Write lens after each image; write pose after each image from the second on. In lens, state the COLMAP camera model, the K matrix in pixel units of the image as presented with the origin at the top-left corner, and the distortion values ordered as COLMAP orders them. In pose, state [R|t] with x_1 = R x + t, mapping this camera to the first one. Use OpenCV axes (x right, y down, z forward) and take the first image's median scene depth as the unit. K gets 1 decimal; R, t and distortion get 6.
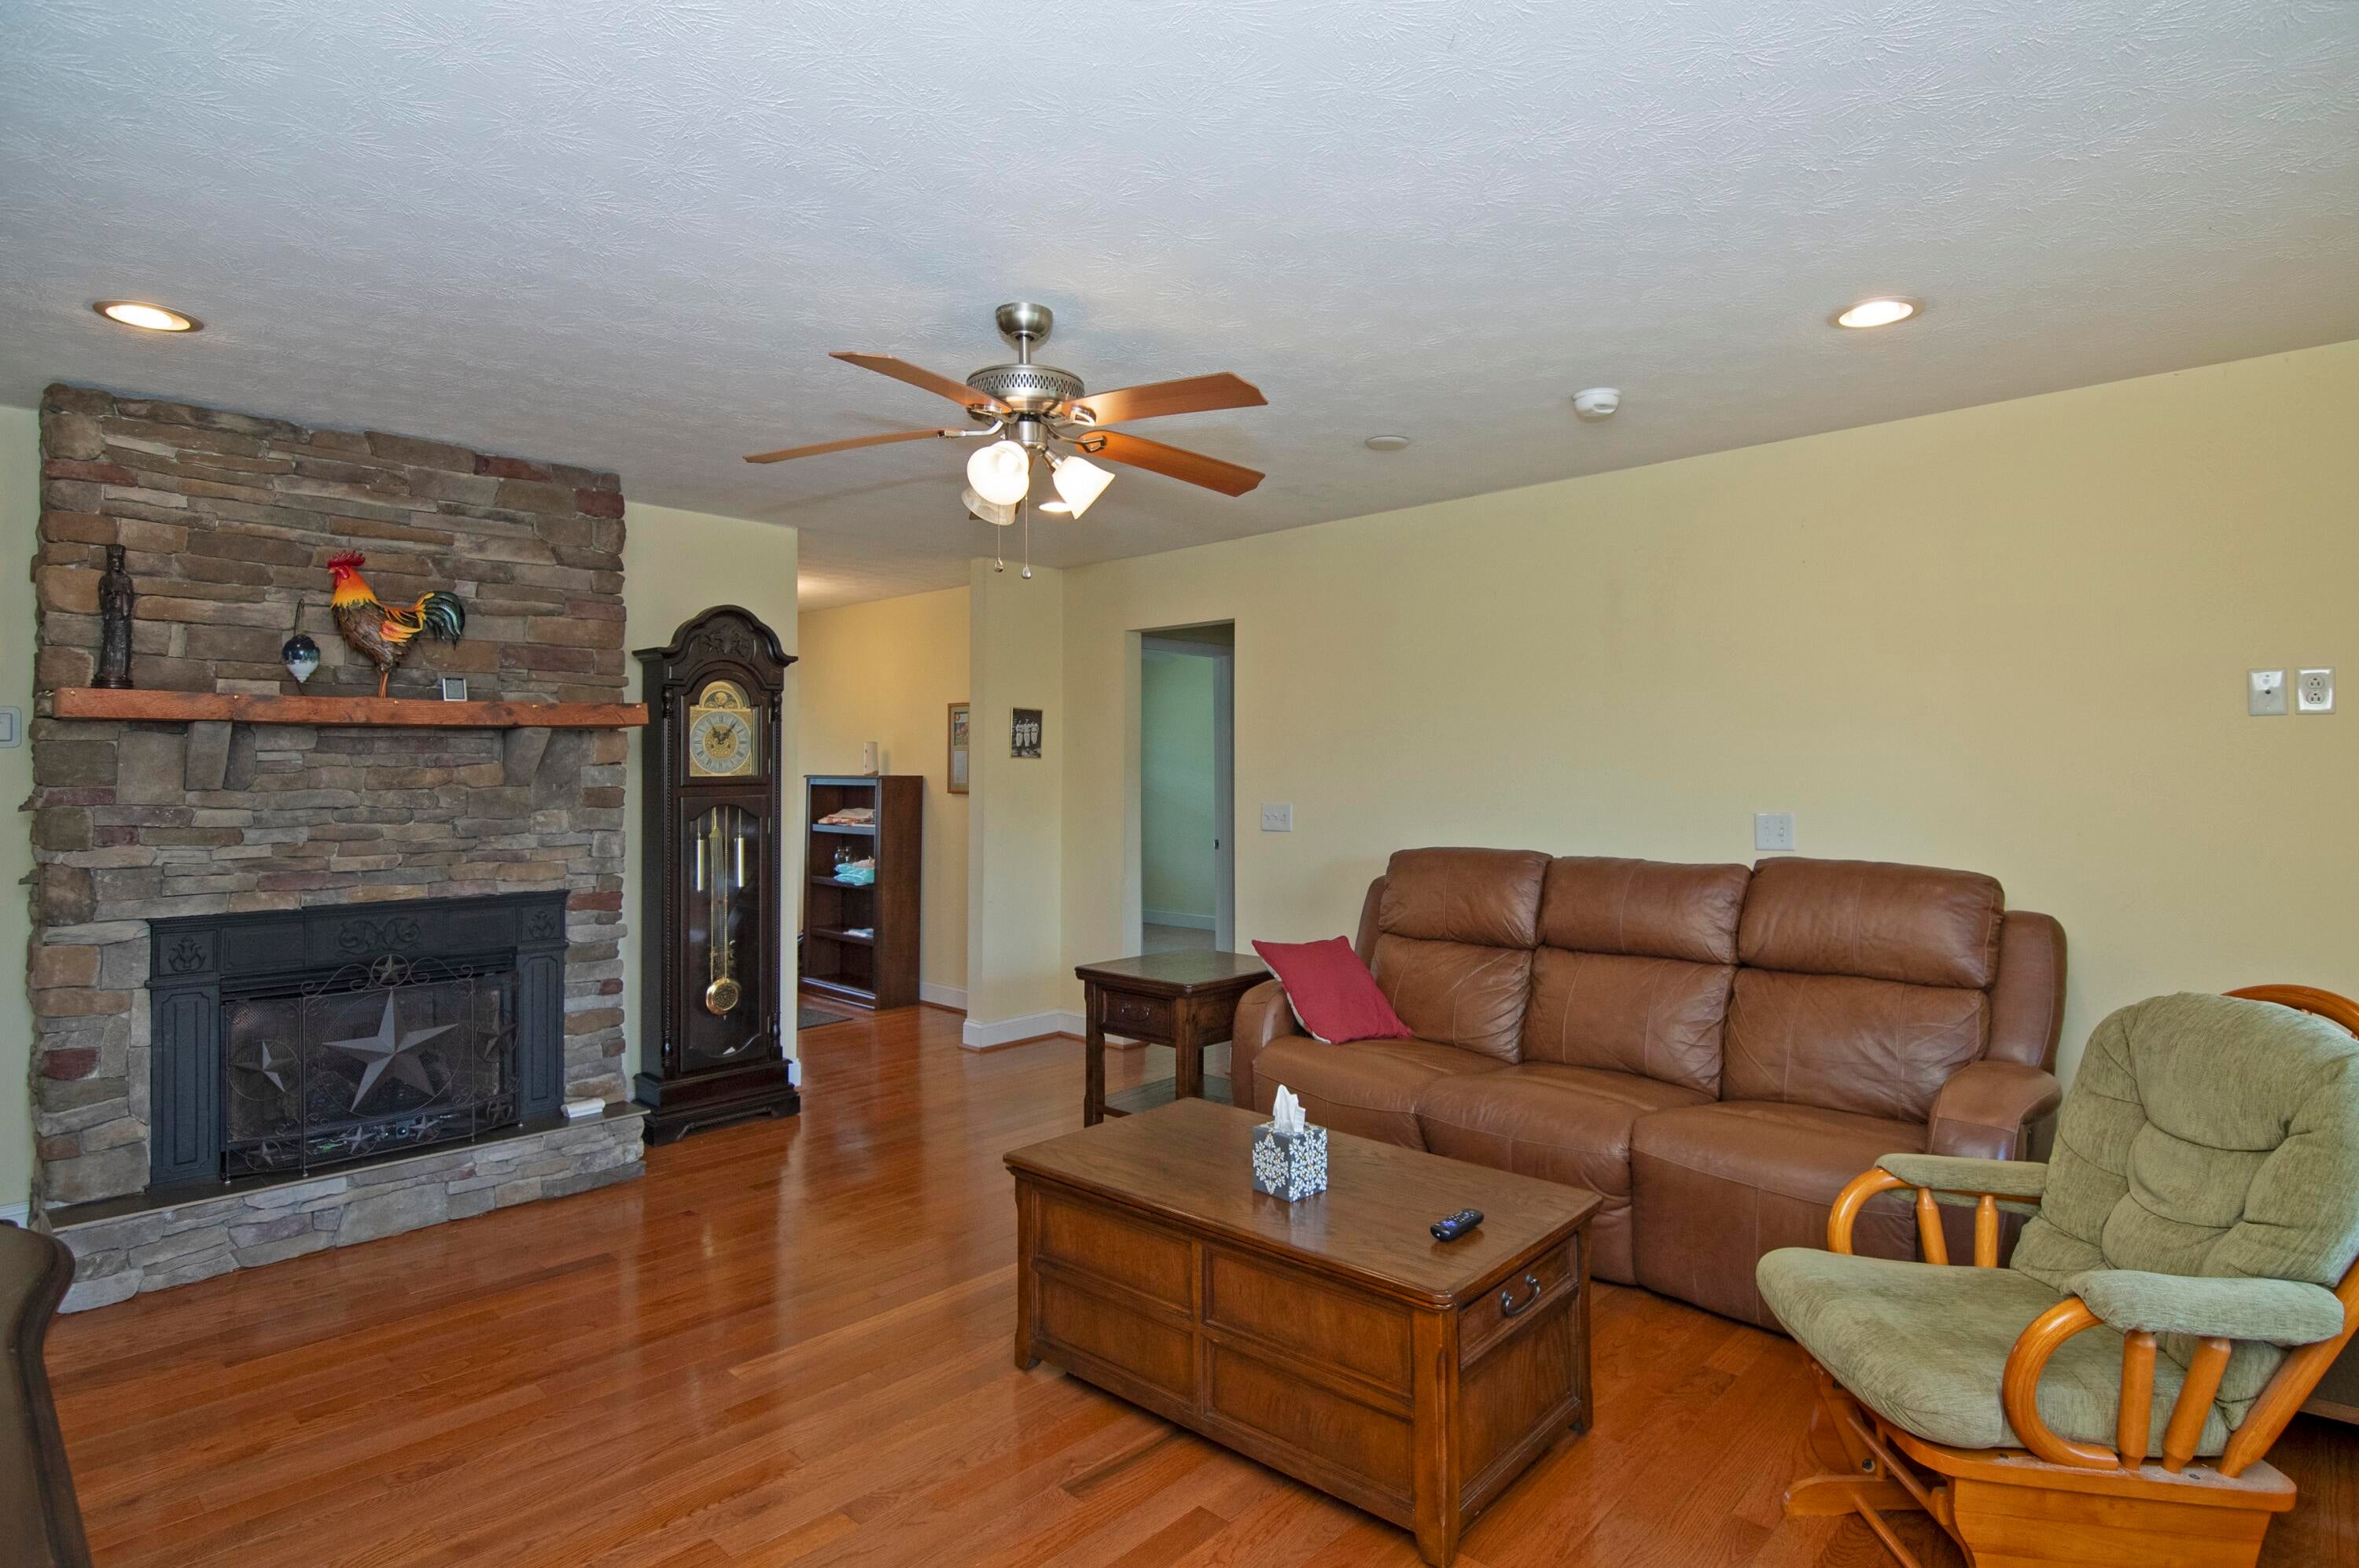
lens RADIAL K [[1191.0, 0, 1179.5], [0, 1191.0, 784.0], [0, 0, 1]] dist [-0.000013, -0.007739]
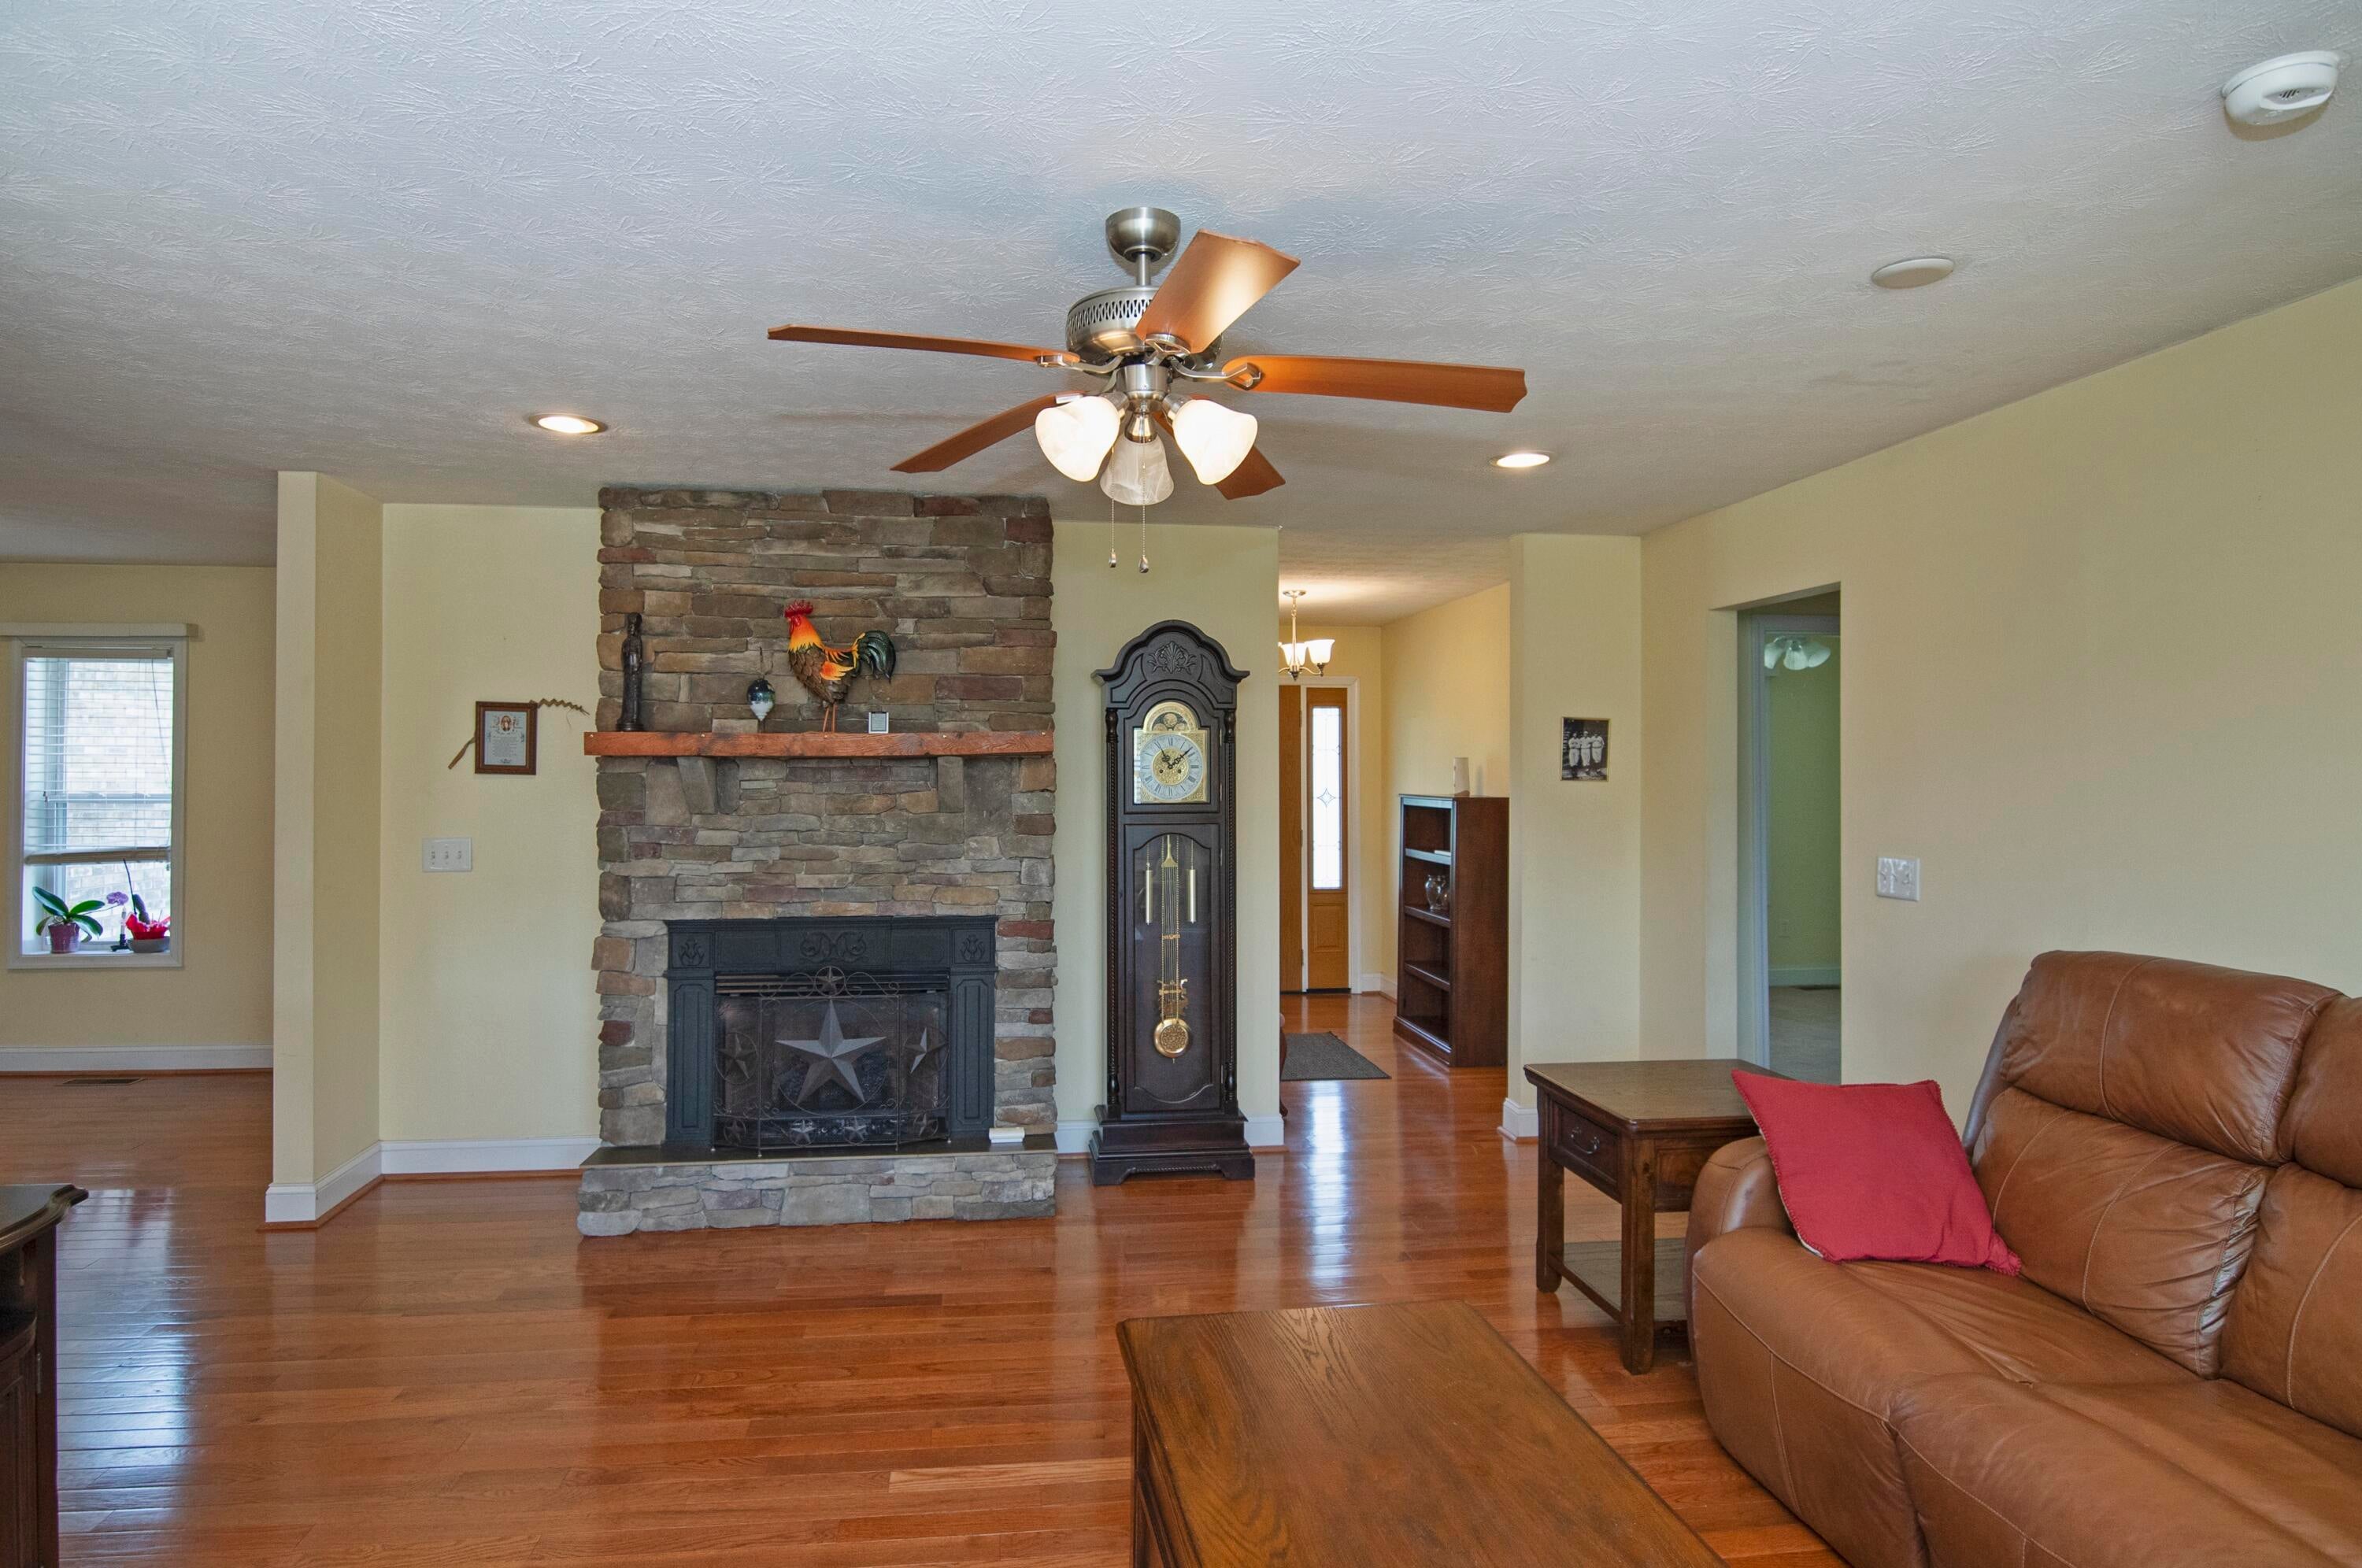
lens RADIAL K [[1247.5, 0, 1181.0], [0, 1247.5, 784.0], [0, 0, 1]] dist [0.023010, -0.029426]
pose [[0.776296, 0.009885, -0.630291, 0.298628], [-0.011217, 0.999935, 0.001867, -0.029036], [0.630268, 0.005620, 0.776357, 0.299334]]
